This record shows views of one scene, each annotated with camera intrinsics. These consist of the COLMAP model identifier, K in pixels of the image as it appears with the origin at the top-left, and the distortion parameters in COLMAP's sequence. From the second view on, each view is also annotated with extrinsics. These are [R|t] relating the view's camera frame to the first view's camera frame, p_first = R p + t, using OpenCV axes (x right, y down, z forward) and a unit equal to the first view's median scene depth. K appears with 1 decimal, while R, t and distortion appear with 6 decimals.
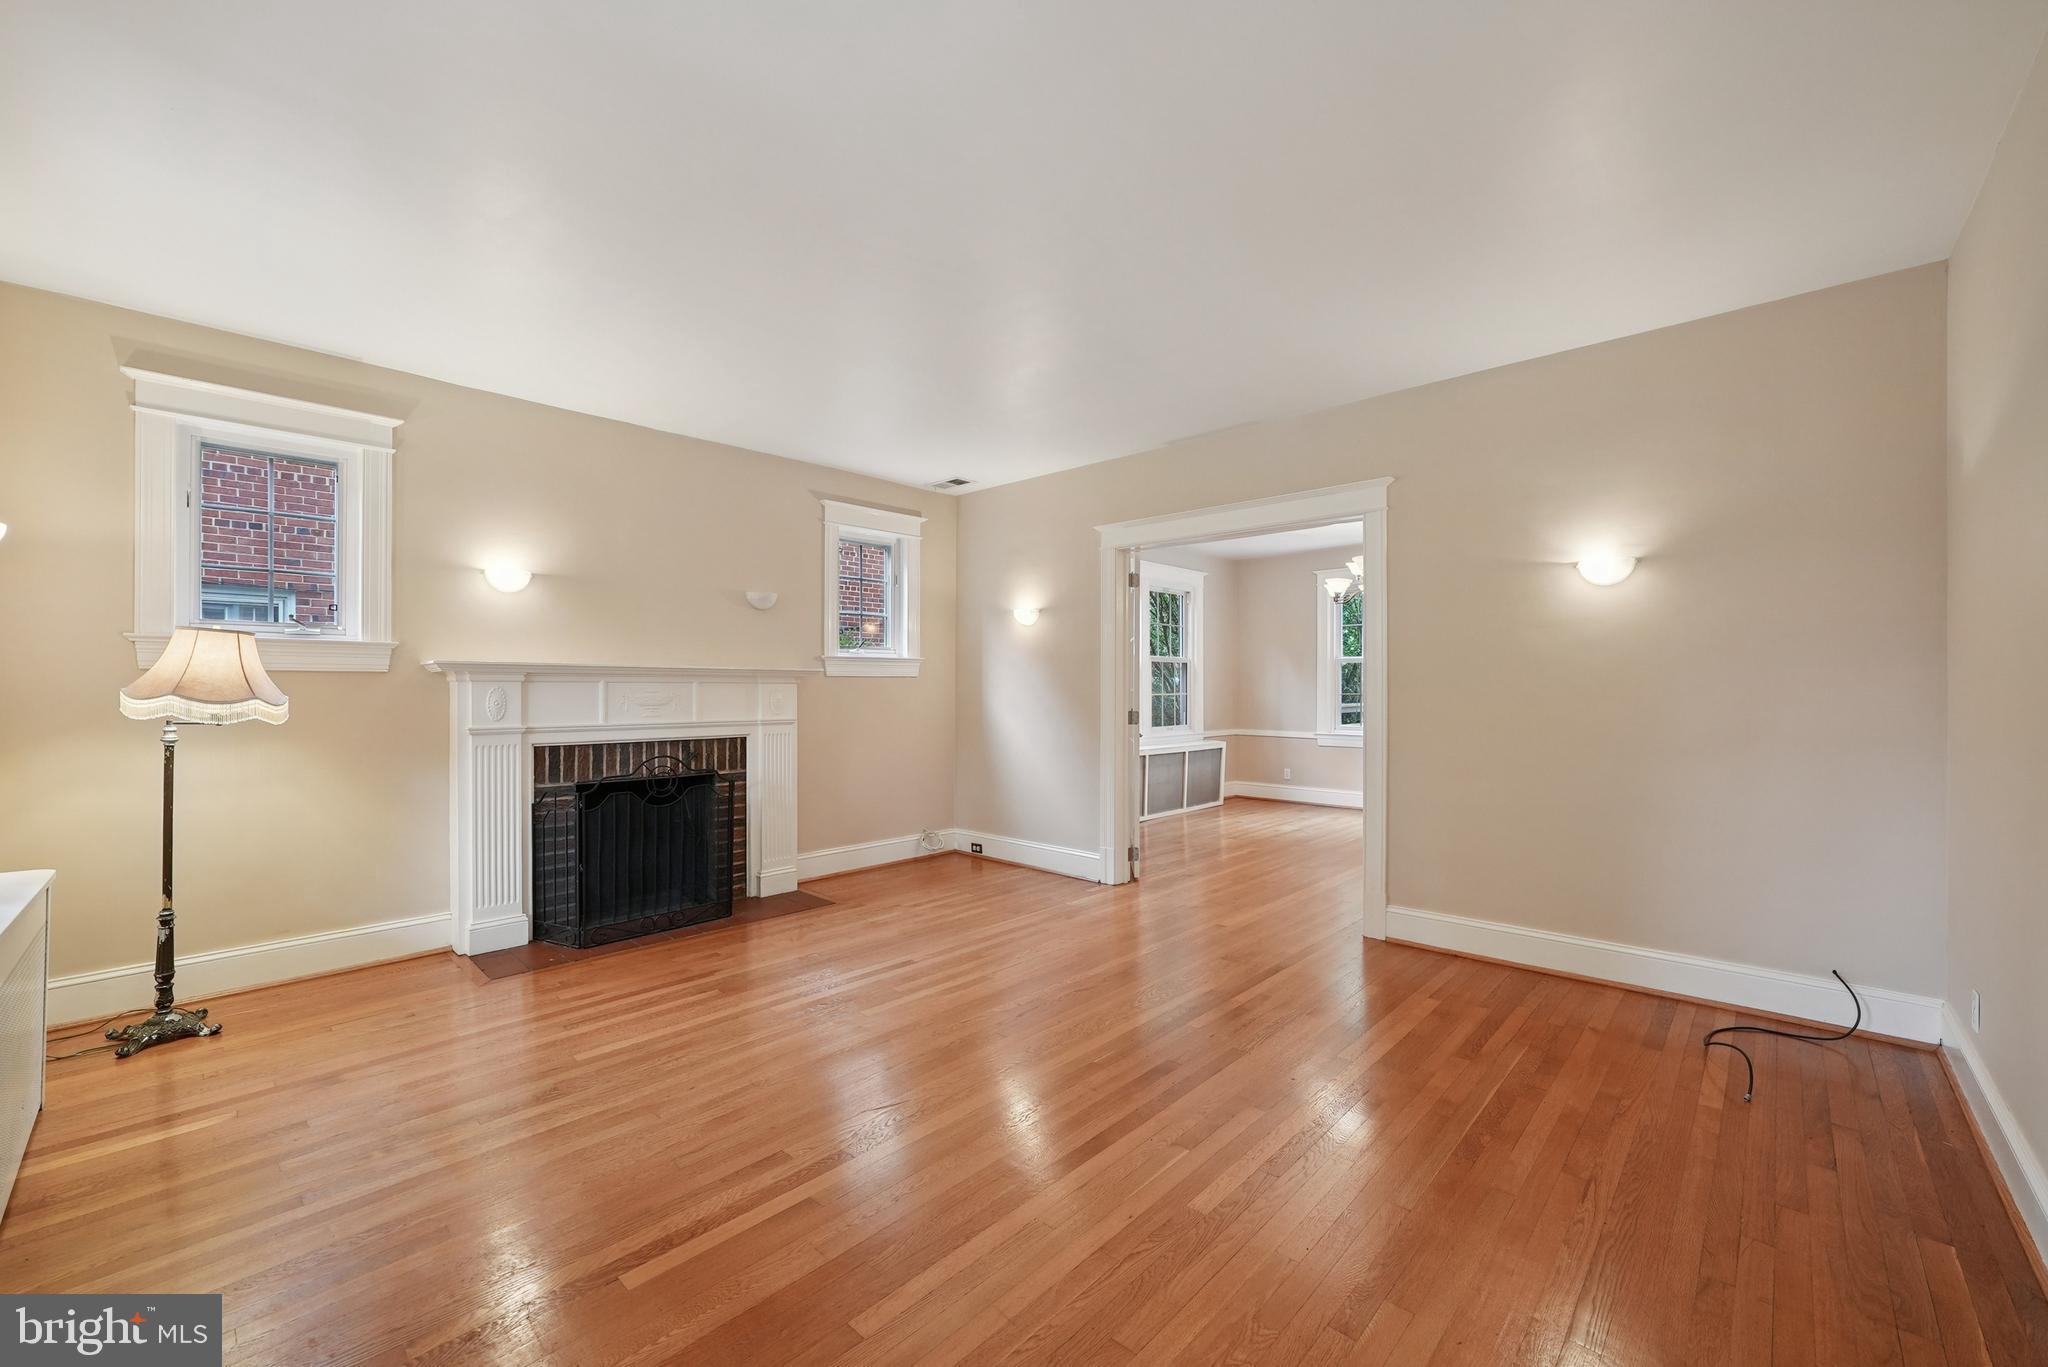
lens RADIAL K [[815.2, 0, 1019.0], [0, 815.2, 691.1], [0, 0, 1]] dist [-0.000028, -0.000050]
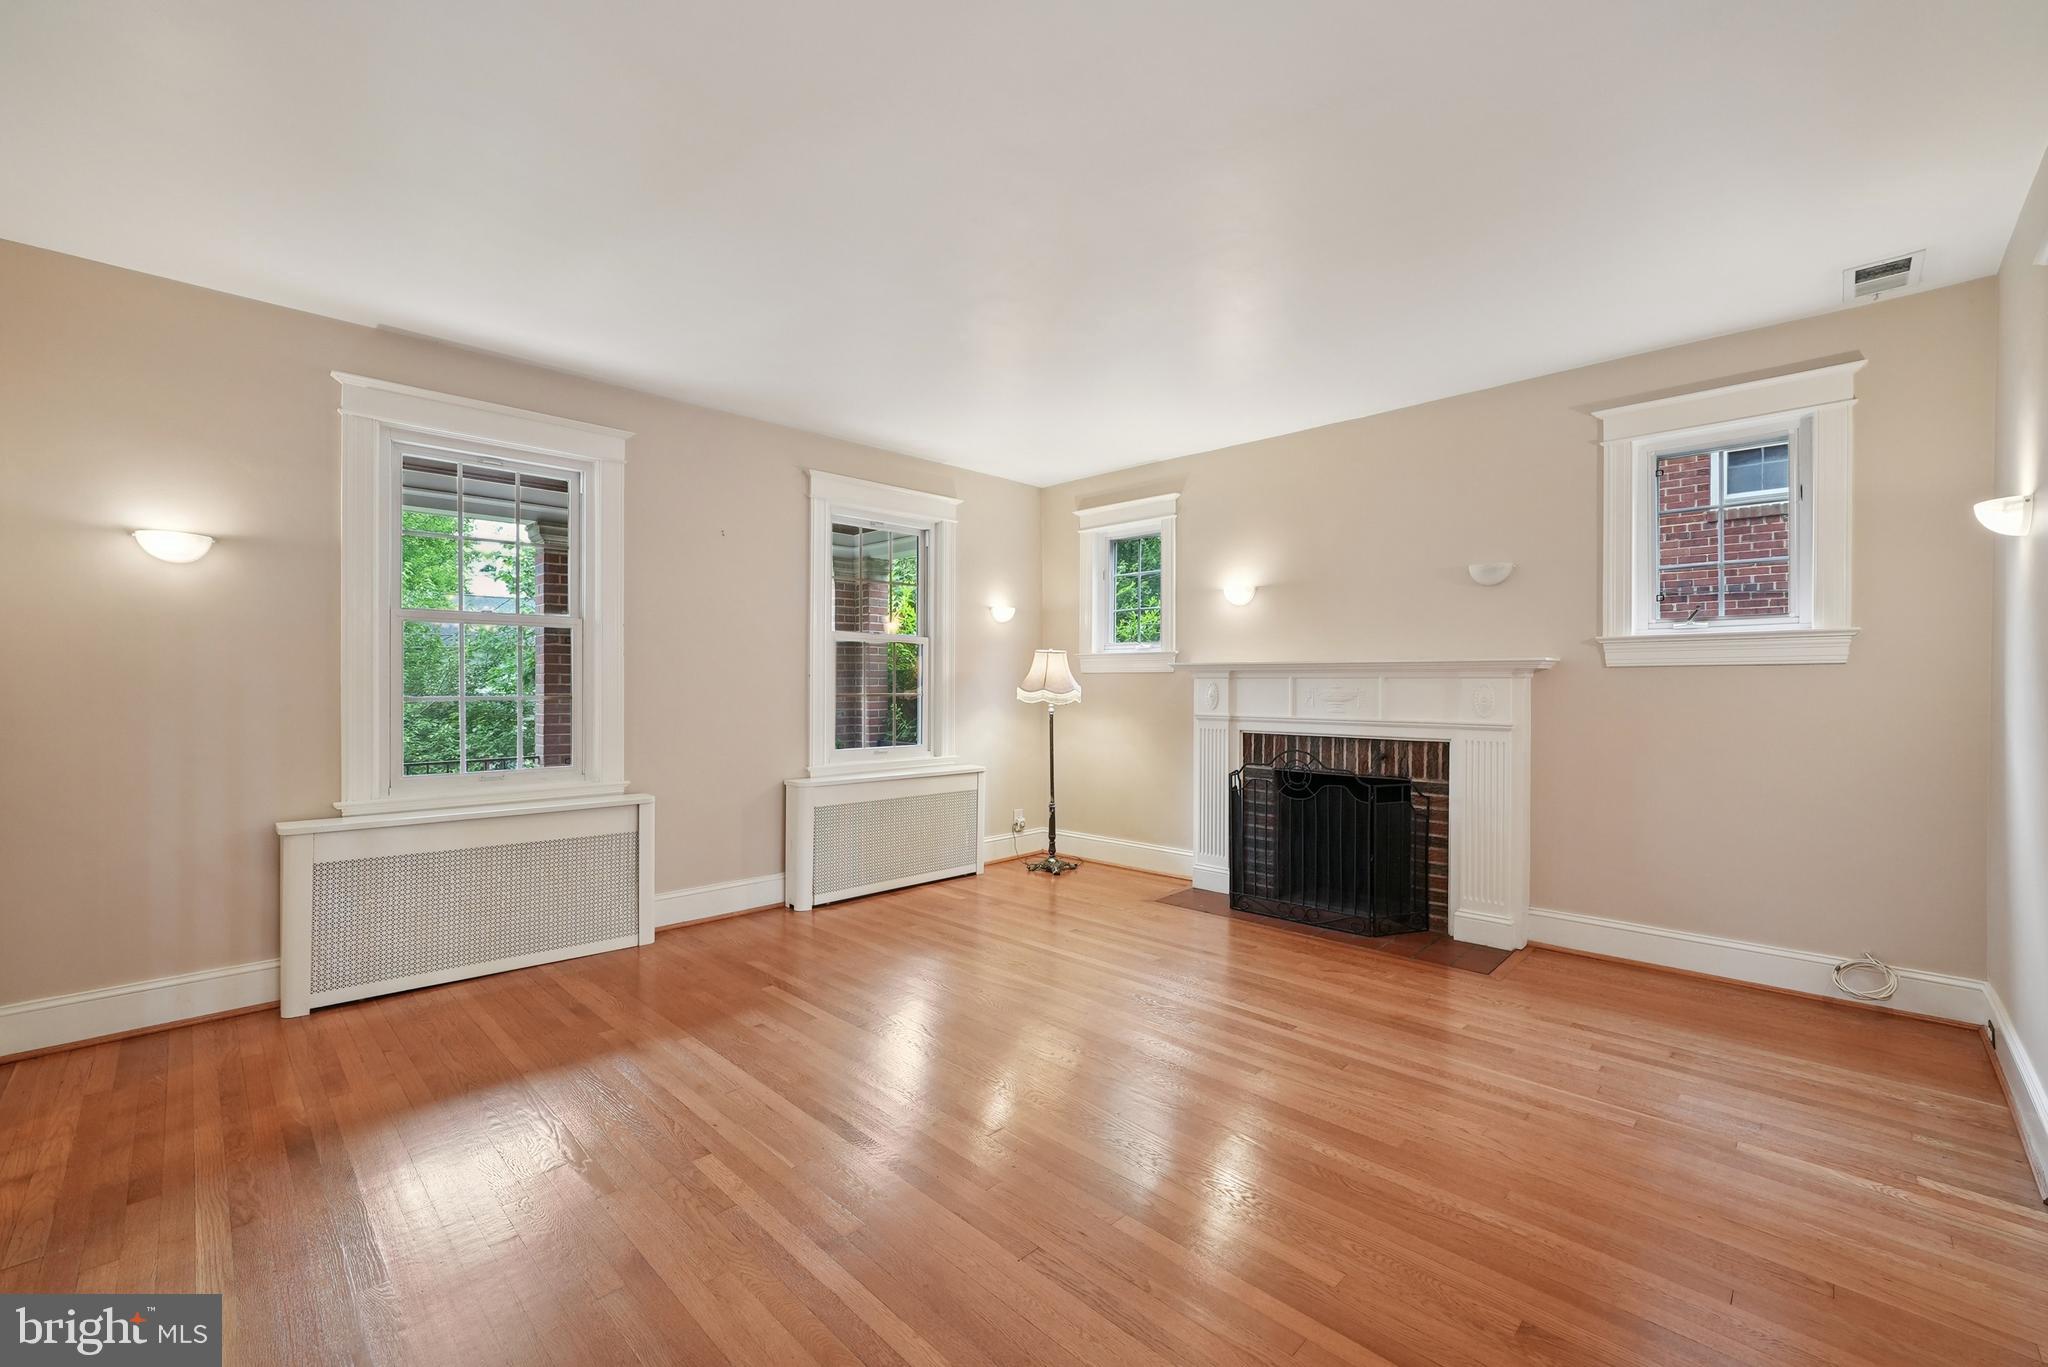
lens RADIAL K [[852.6, 0, 1024.0], [0, 852.6, 683.5], [0, 0, 1]] dist [-0.000303, 0.000029]
pose [[-0.018479, 0.002616, -0.999826, 0.604515], [-0.003151, 0.999991, 0.002675, -0.005661], [0.999824, 0.003200, -0.018470, 0.642747]]
